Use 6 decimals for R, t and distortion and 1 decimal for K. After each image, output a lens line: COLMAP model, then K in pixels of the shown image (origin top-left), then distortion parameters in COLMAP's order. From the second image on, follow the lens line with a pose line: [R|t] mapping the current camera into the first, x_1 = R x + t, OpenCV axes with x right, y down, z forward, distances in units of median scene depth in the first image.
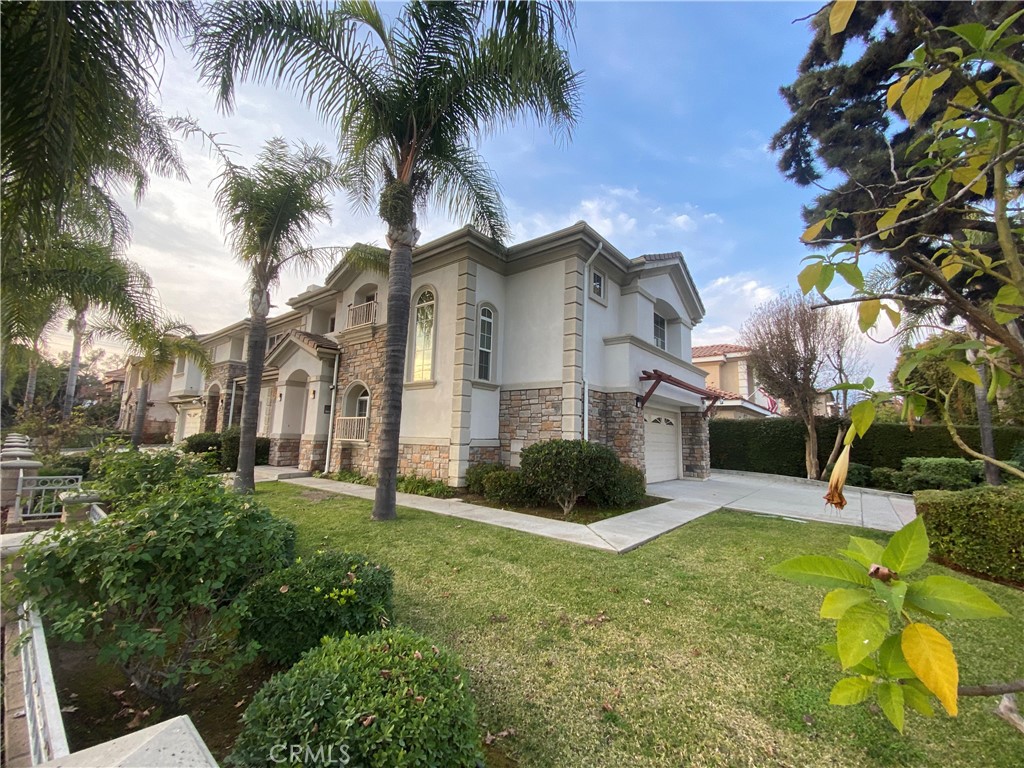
lens RADIAL K [[413.1, 0, 514.6], [0, 413.1, 383.1], [0, 0, 1]] dist [0.001181, -0.002698]
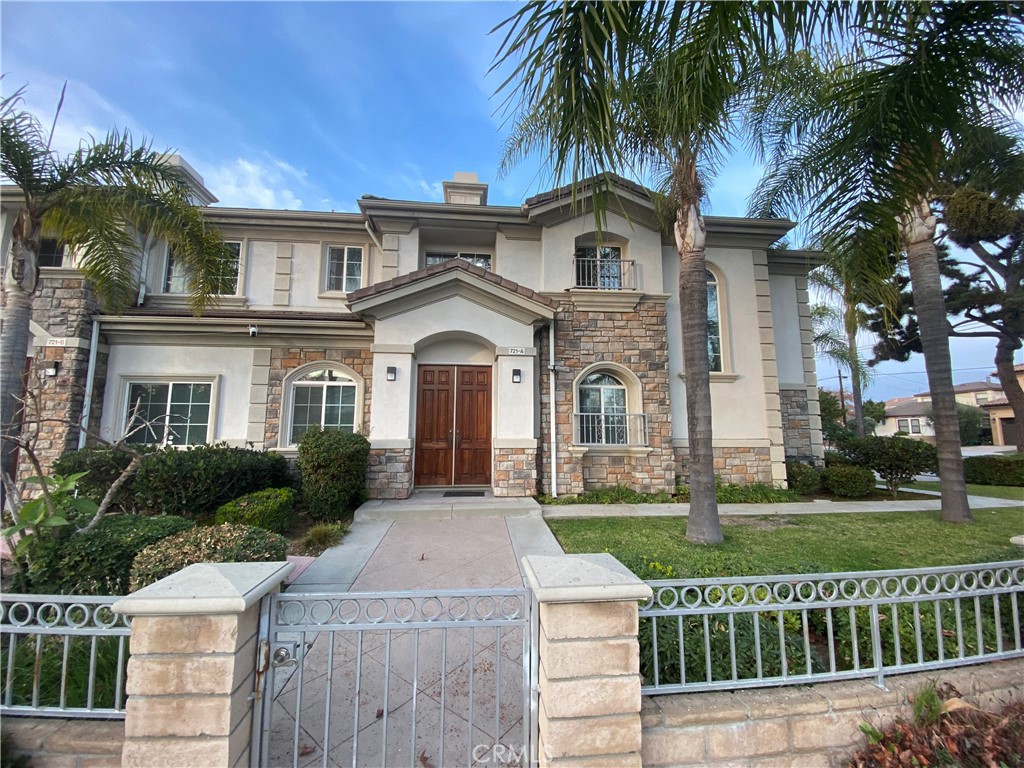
lens RADIAL K [[413.1, 0, 512.7], [0, 413.1, 387.0], [0, 0, 1]] dist [0.001181, -0.002698]
pose [[0.719103, 0.052340, 0.692929, -1.201077], [-0.073252, 0.997313, 0.000688, 0.057423], [-0.691032, -0.051253, 0.721005, 0.716488]]
